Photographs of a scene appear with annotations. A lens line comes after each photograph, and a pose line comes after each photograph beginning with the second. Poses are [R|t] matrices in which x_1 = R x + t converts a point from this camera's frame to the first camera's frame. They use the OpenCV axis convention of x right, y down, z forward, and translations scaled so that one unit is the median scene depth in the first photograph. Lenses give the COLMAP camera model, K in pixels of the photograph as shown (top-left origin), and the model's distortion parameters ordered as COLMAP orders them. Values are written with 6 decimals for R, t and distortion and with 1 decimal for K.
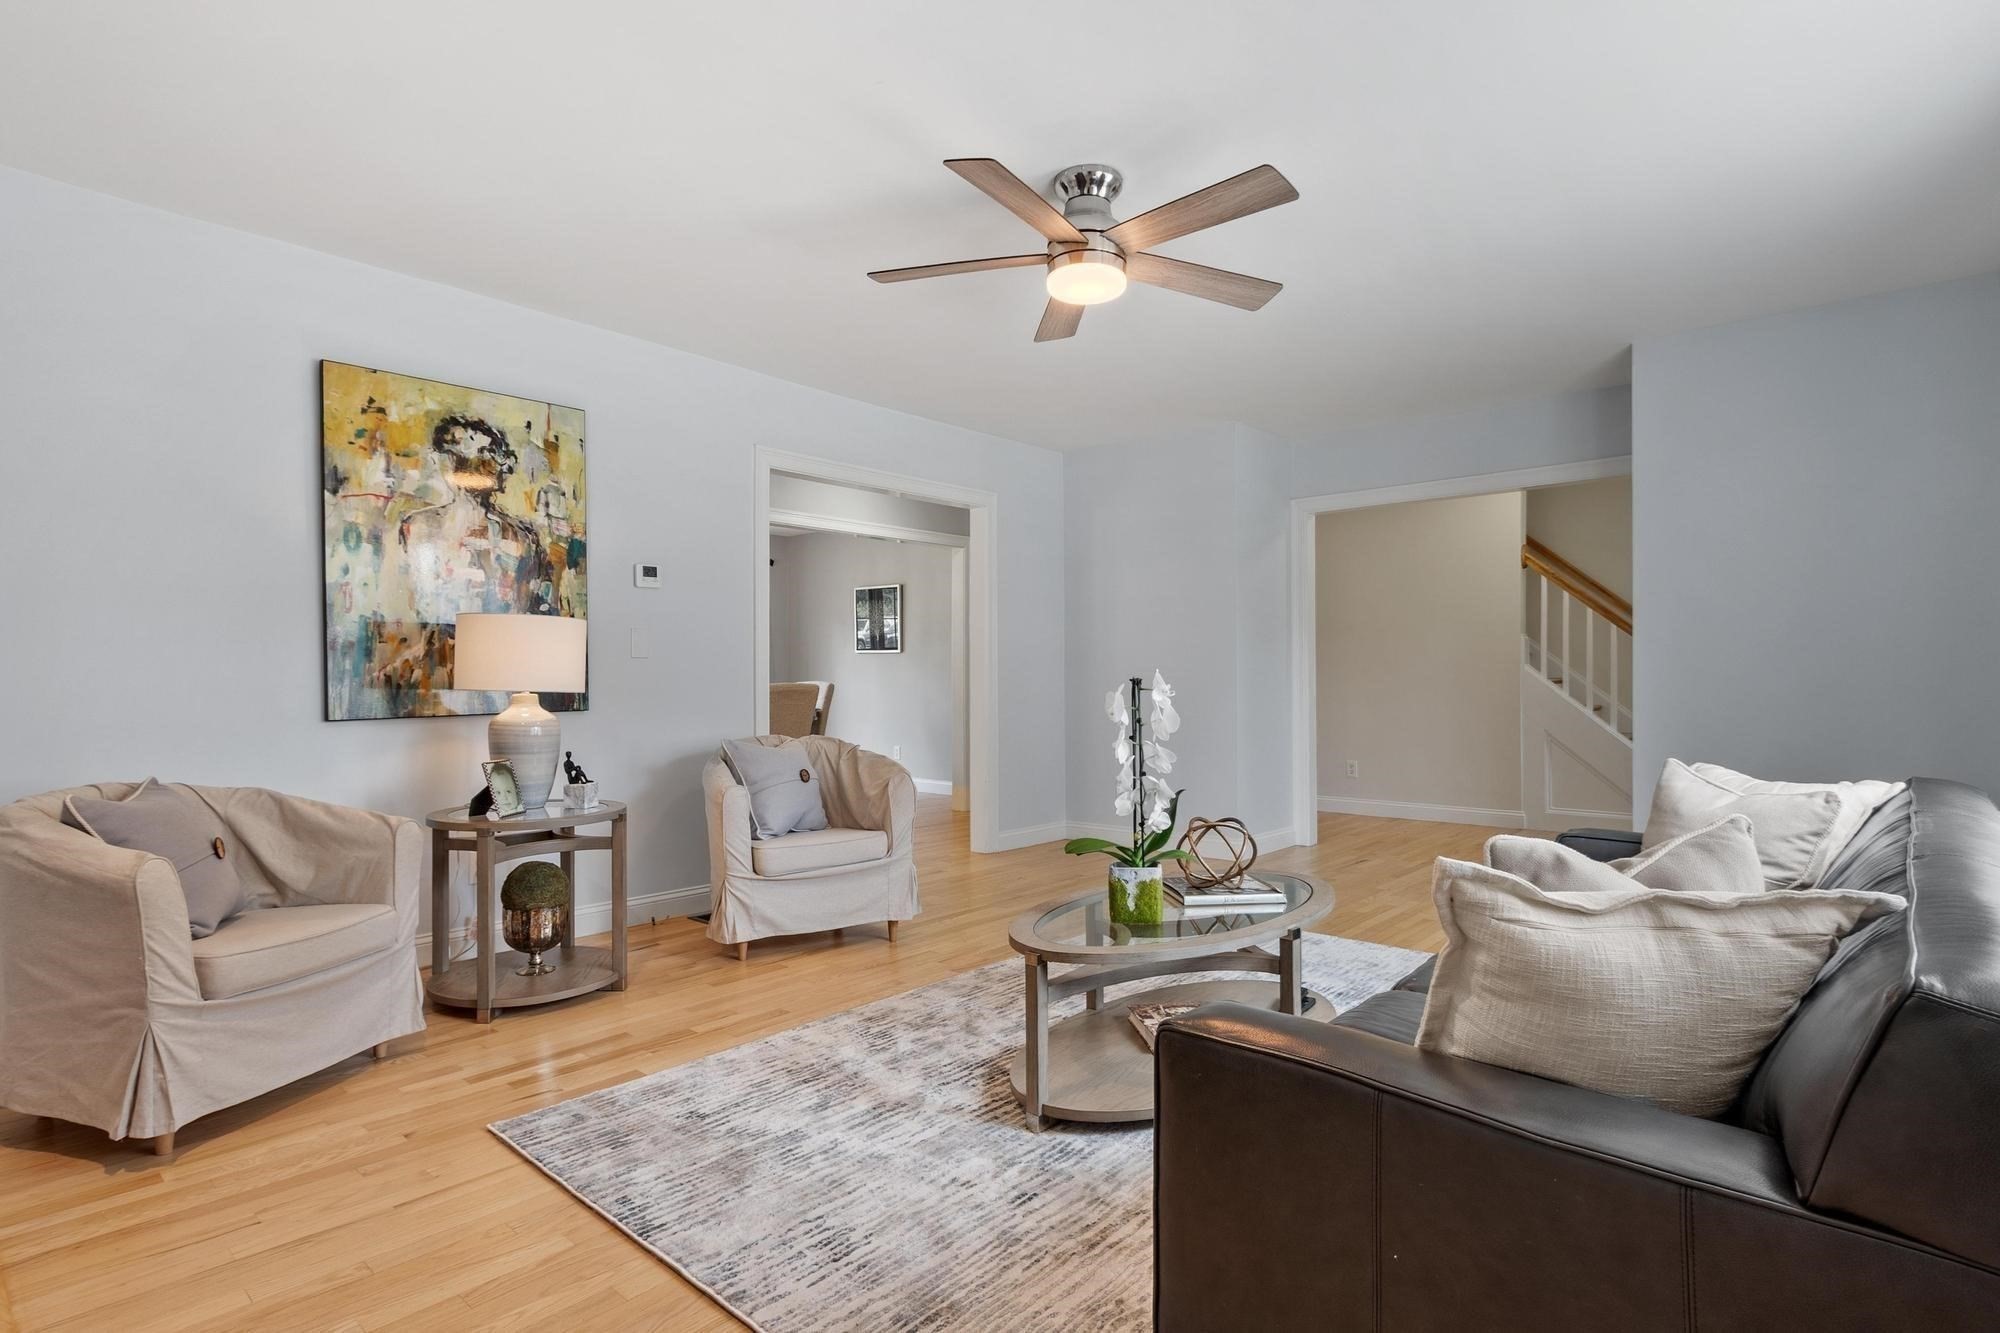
lens RADIAL K [[1003.4, 0, 987.9], [0, 1003.4, 685.7], [0, 0, 1]] dist [0.031899, -0.015869]
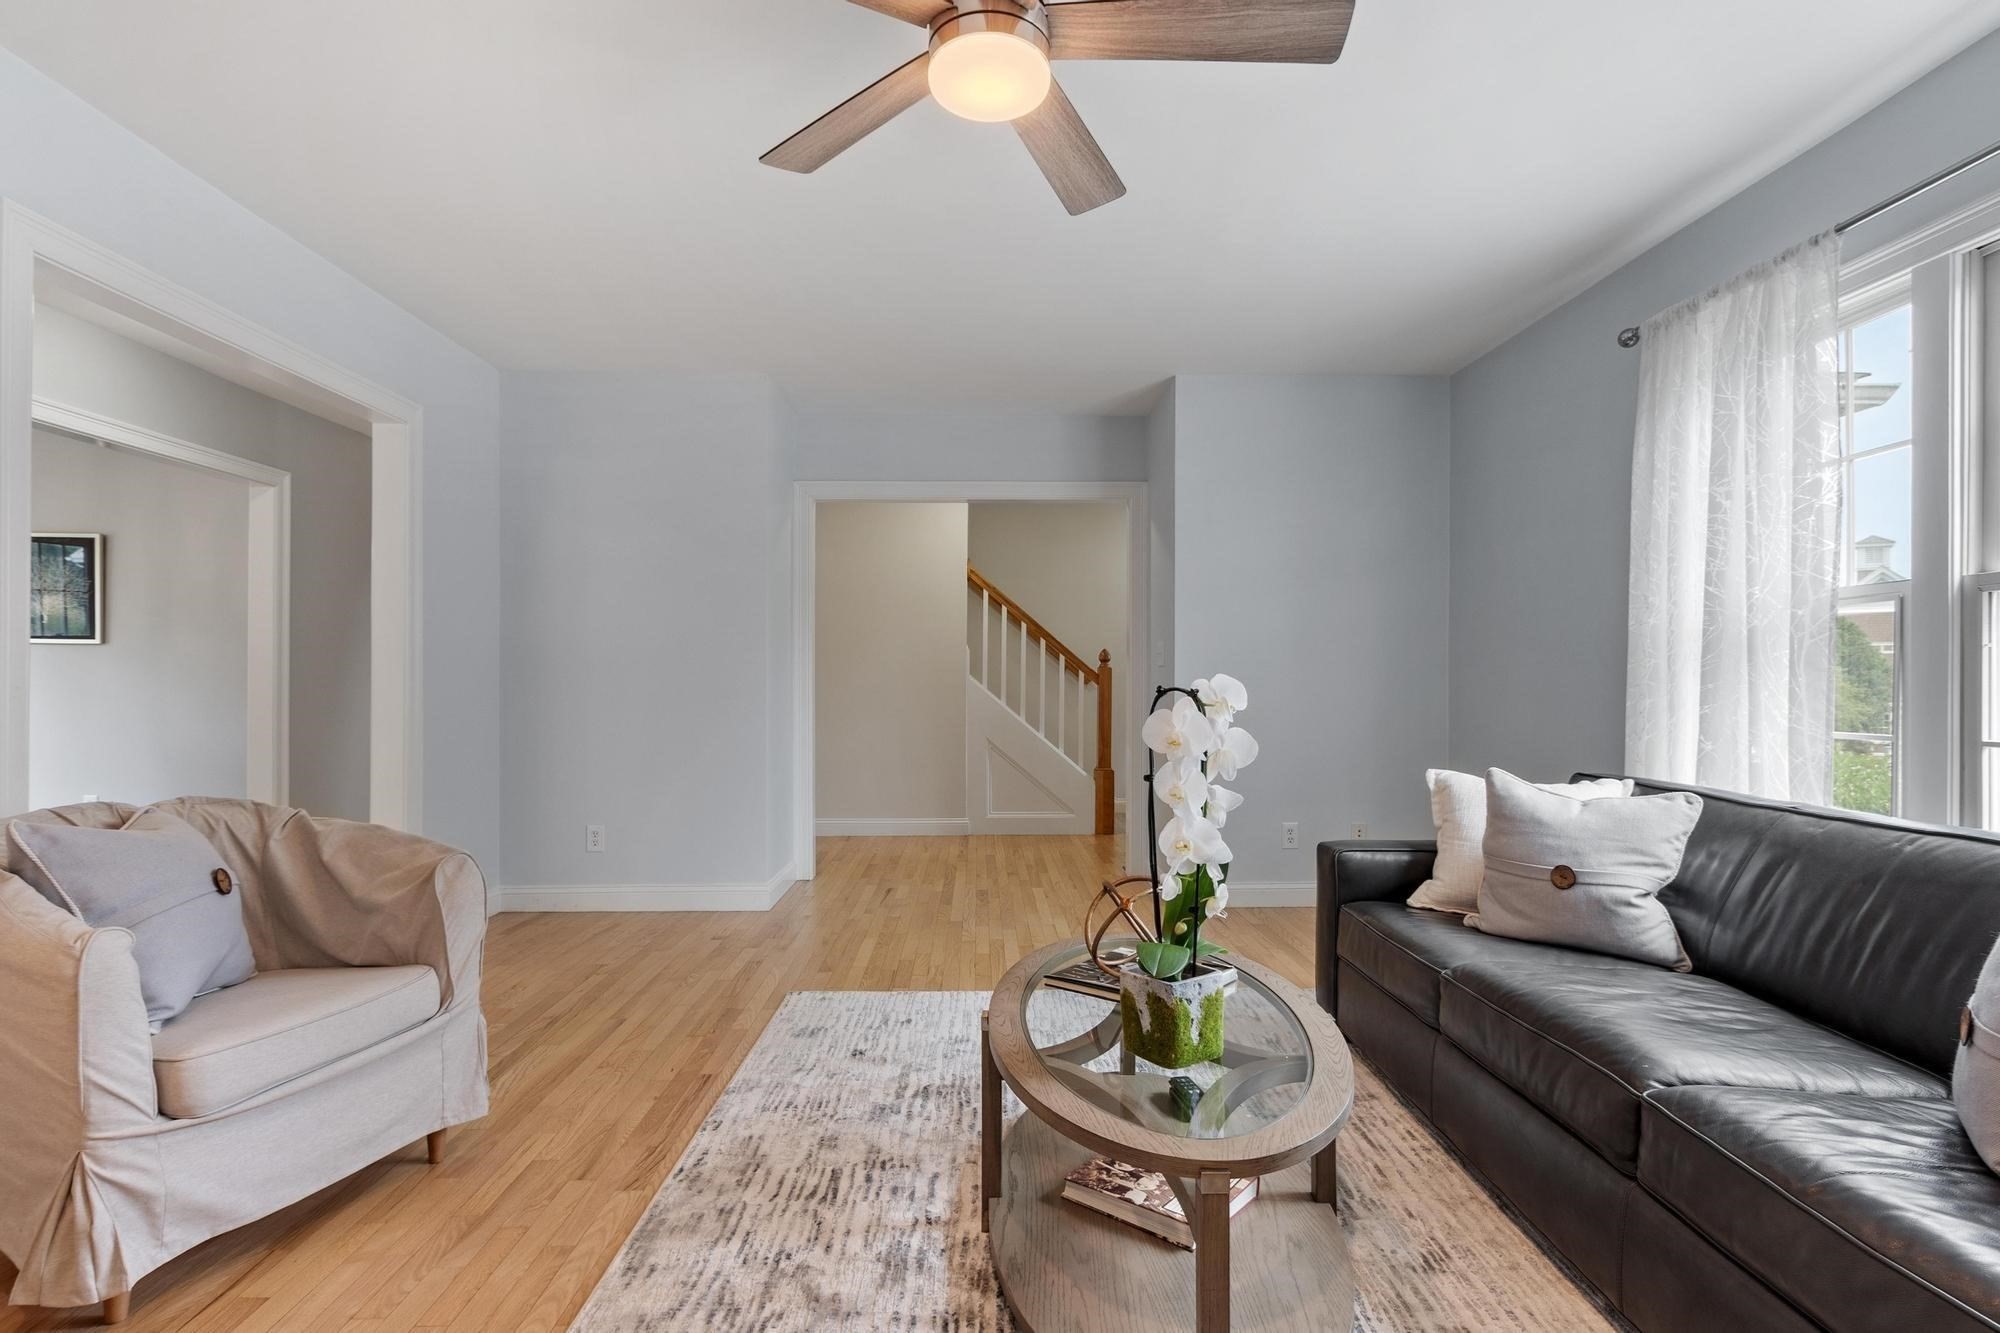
lens RADIAL K [[1003.4, 0, 987.9], [0, 1003.4, 685.7], [0, 0, 1]] dist [0.031899, -0.015869]
pose [[0.734774, 0.003844, 0.678301, -0.254293], [0.001792, 0.999969, -0.007608, -0.002620], [-0.678310, 0.006805, 0.734744, 0.387195]]
